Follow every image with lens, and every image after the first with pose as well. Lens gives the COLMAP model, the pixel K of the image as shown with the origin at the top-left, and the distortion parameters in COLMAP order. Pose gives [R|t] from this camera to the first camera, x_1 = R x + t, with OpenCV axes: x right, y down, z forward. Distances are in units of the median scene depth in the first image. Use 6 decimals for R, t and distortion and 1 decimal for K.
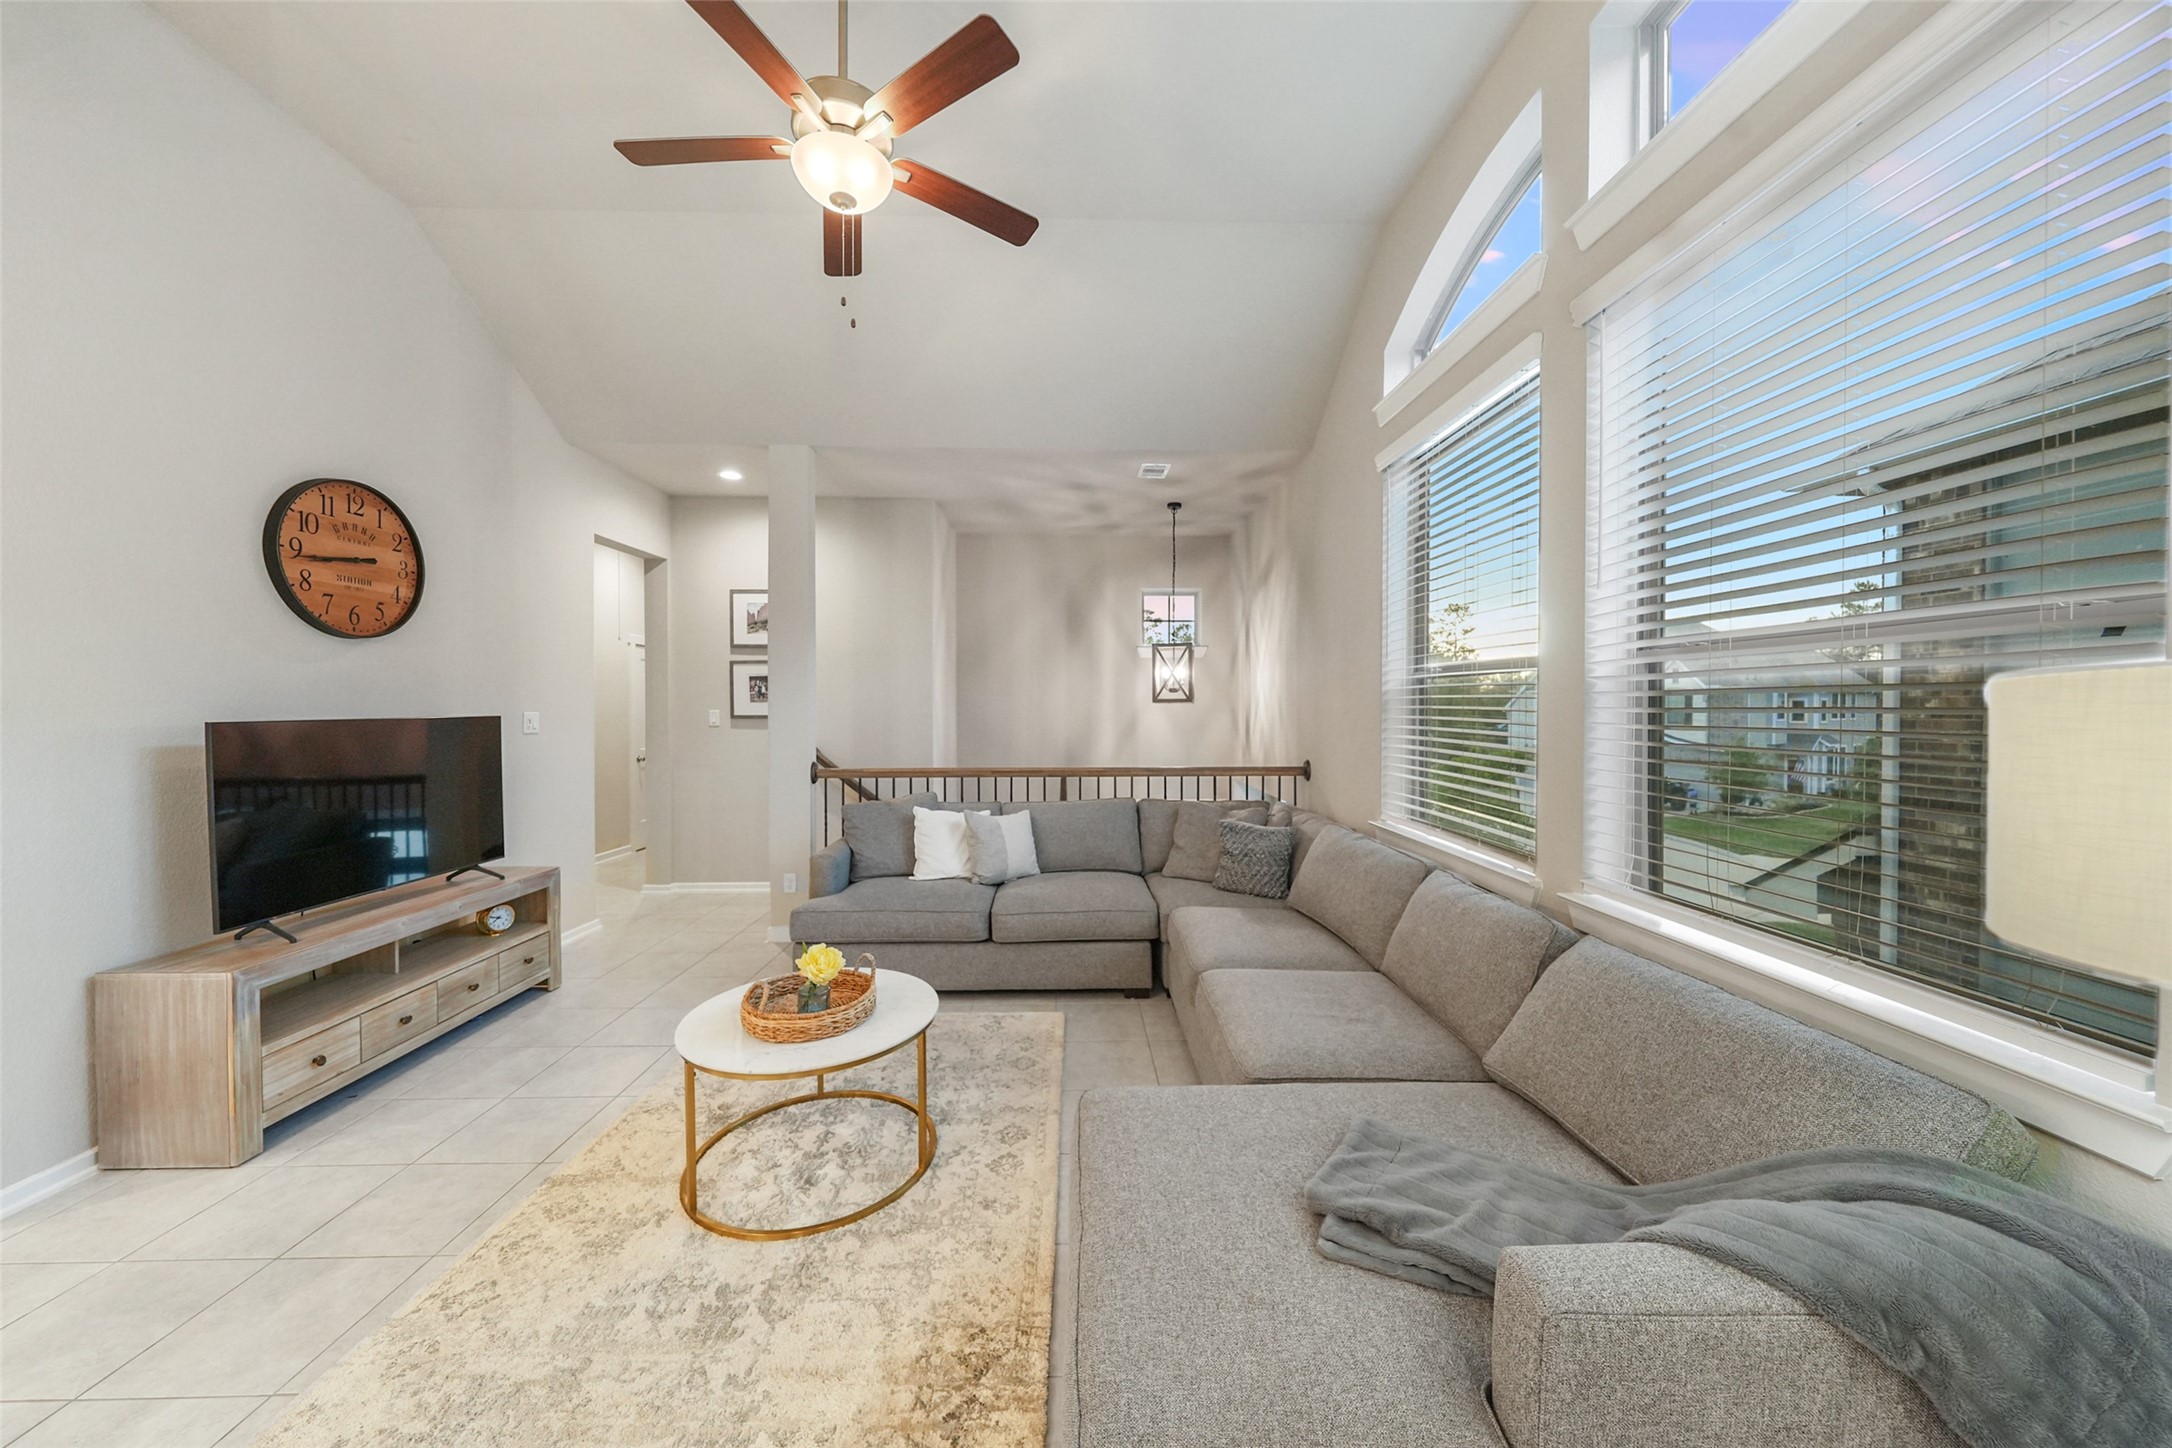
lens RADIAL K [[769.8, 0, 1106.7], [0, 769.8, 721.1], [0, 0, 1]] dist [-0.001660, -0.000568]
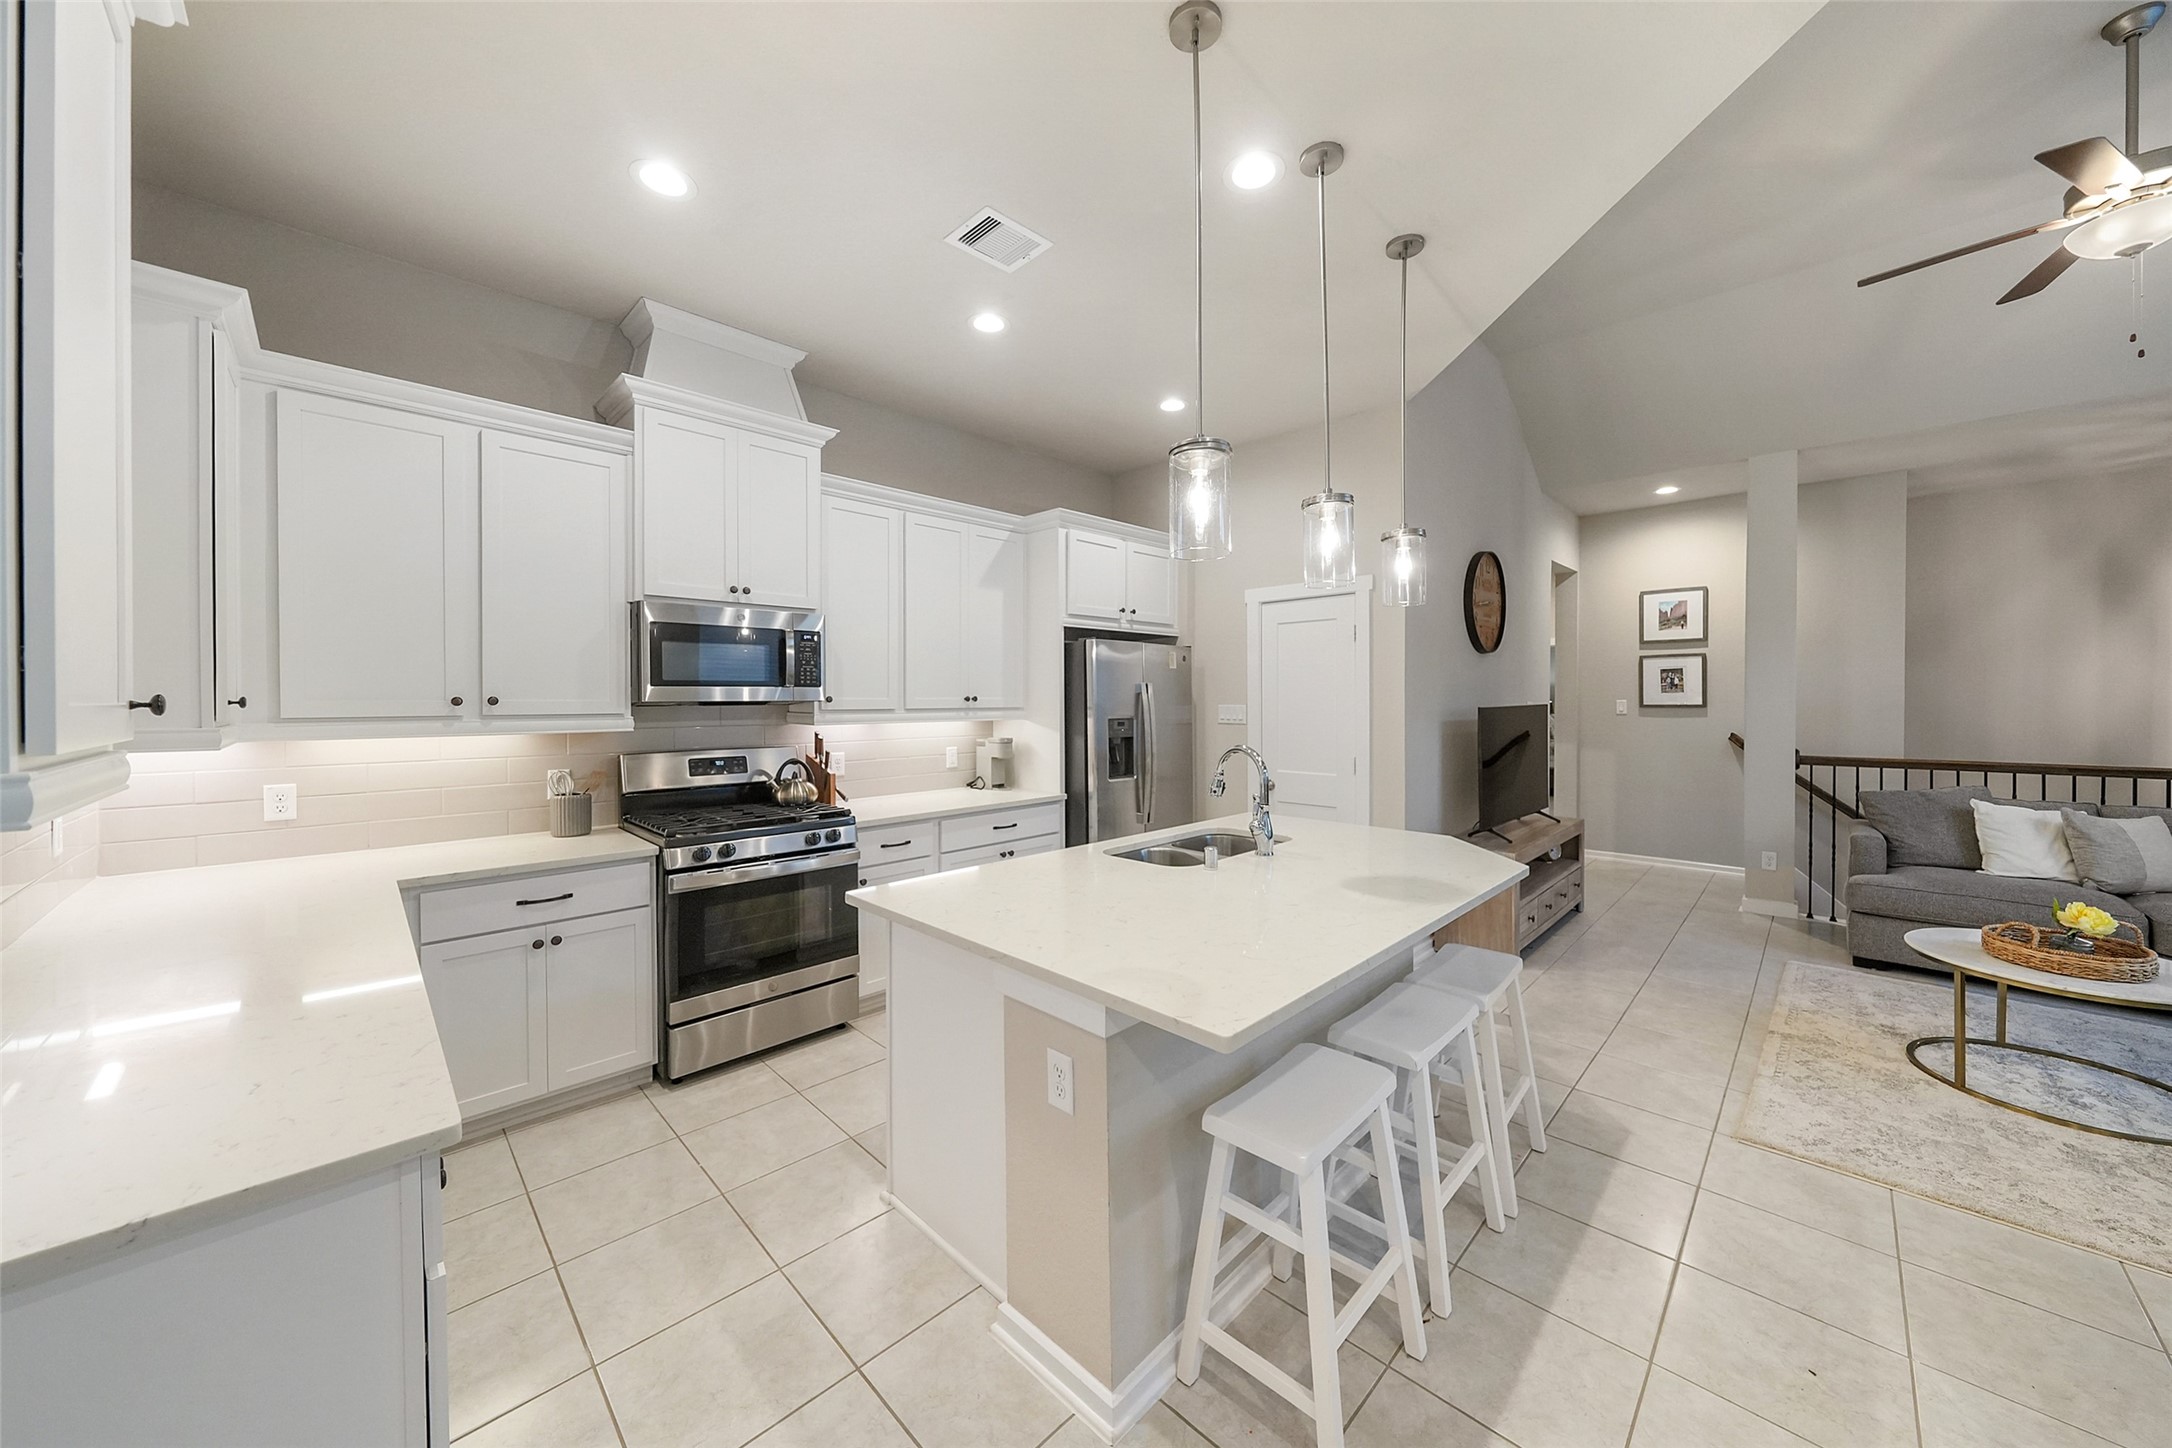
lens RADIAL K [[769.8, 0, 1093.2], [0, 769.8, 709.9], [0, 0, 1]] dist [-0.001660, -0.000568]
pose [[0.672745, 0.008111, -0.739830, -0.277300], [-0.010062, 0.999948, 0.001814, 0.007847], [0.739806, 0.006224, 0.672792, -0.459559]]
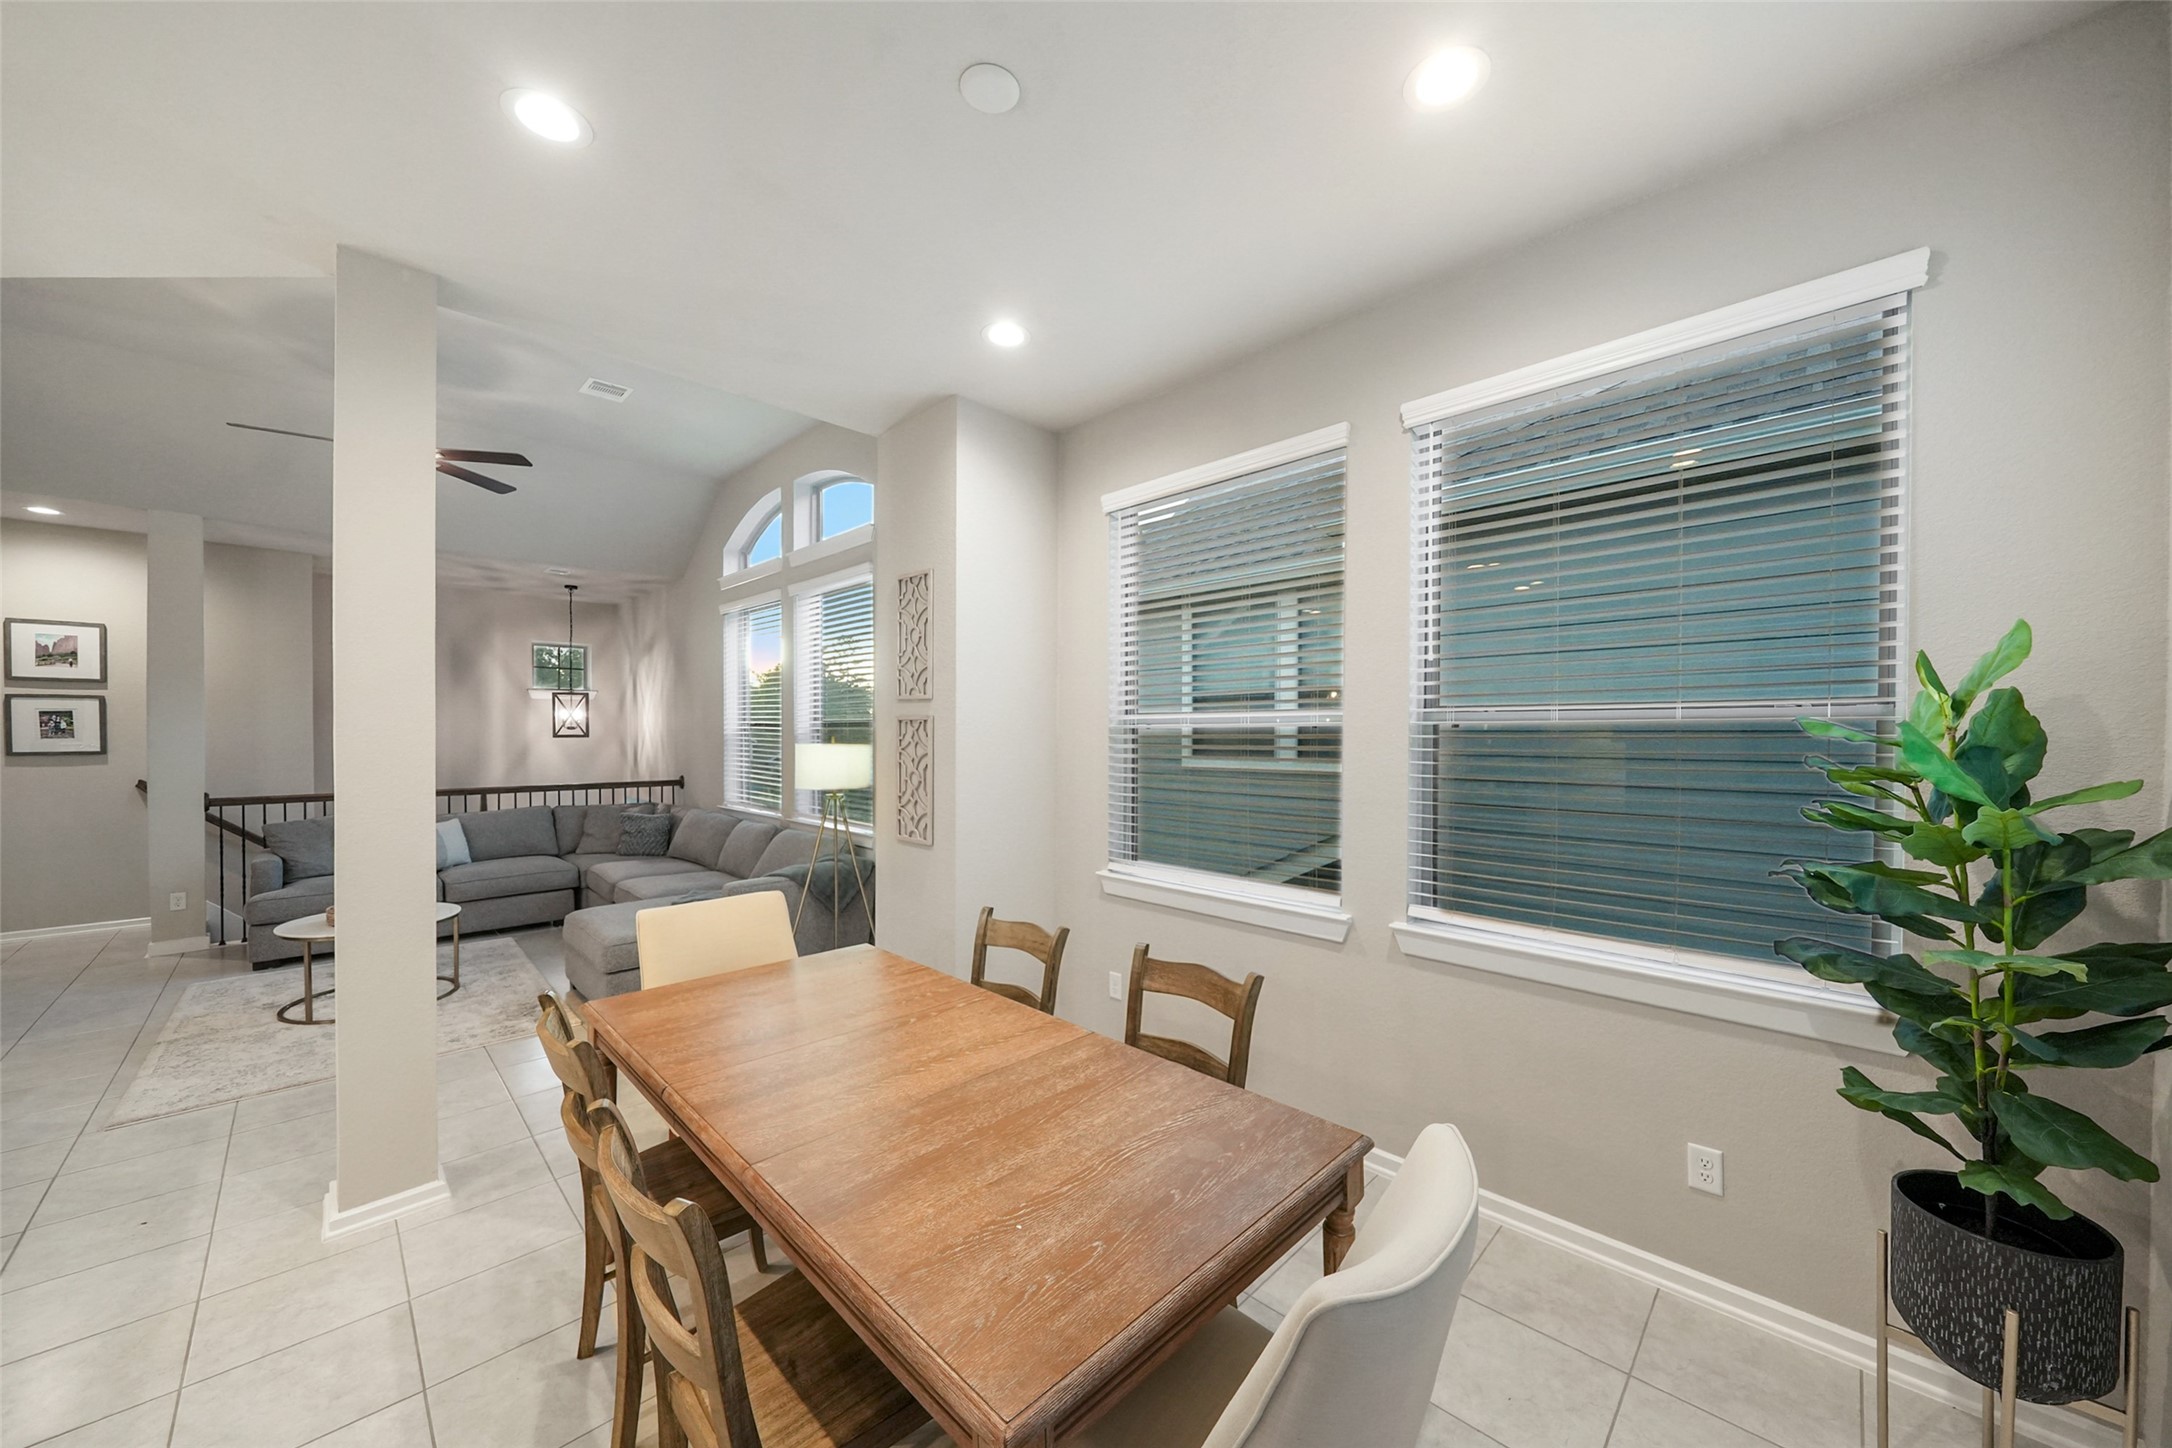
lens RADIAL K [[769.8, 0, 1094.0], [0, 769.8, 738.1], [0, 0, 1]] dist [-0.001660, -0.000568]
pose [[0.744176, -0.003924, 0.667972, -0.177214], [0.009829, 0.999939, -0.005076, -0.010206], [-0.667911, 0.010343, 0.744169, -0.801898]]
